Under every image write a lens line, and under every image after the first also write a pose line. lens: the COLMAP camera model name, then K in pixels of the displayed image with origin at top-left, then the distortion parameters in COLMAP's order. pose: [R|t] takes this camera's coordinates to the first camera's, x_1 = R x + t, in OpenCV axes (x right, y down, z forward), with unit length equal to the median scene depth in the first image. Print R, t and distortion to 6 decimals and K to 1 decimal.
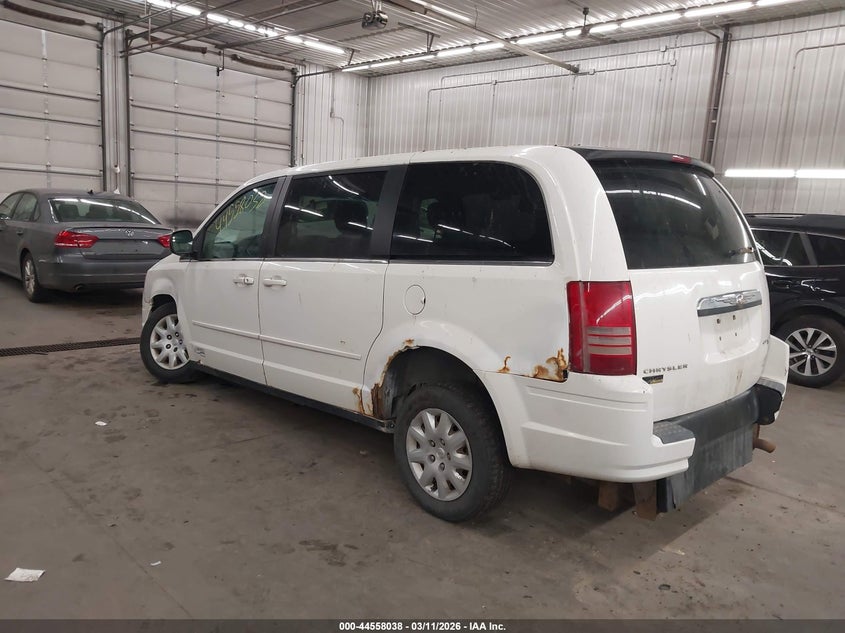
lens RADIAL K [[685.1, 0, 422.5], [0, 685.1, 316.5], [0, 0, 1]] dist [-0.006475, -0.005209]
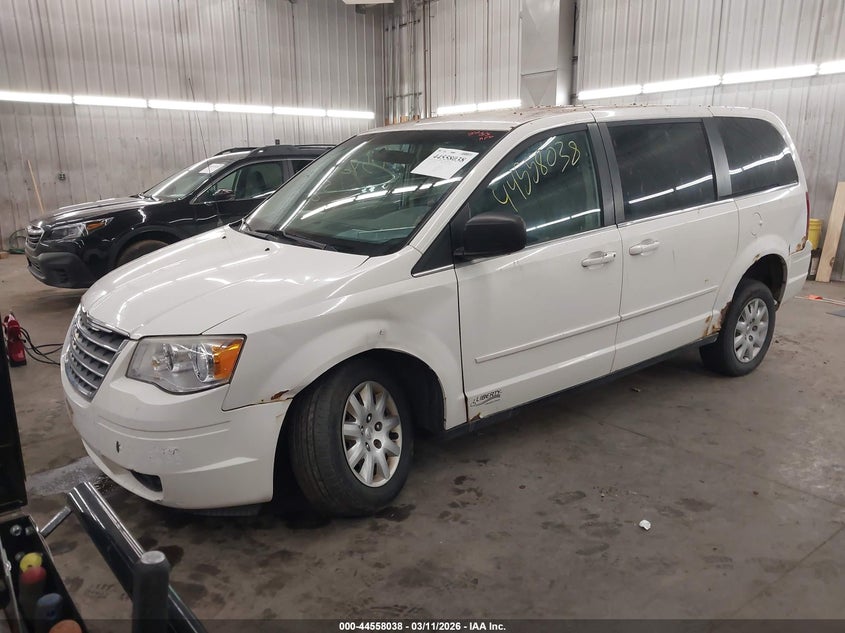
lens RADIAL K [[685.1, 0, 422.5], [0, 685.1, 316.5], [0, 0, 1]] dist [-0.006475, -0.005209]
pose [[0.111908, -0.271621, 0.955876, -0.611734], [0.157967, 0.954549, 0.252751, -0.128096], [-0.981083, 0.122712, 0.149729, 0.634355]]
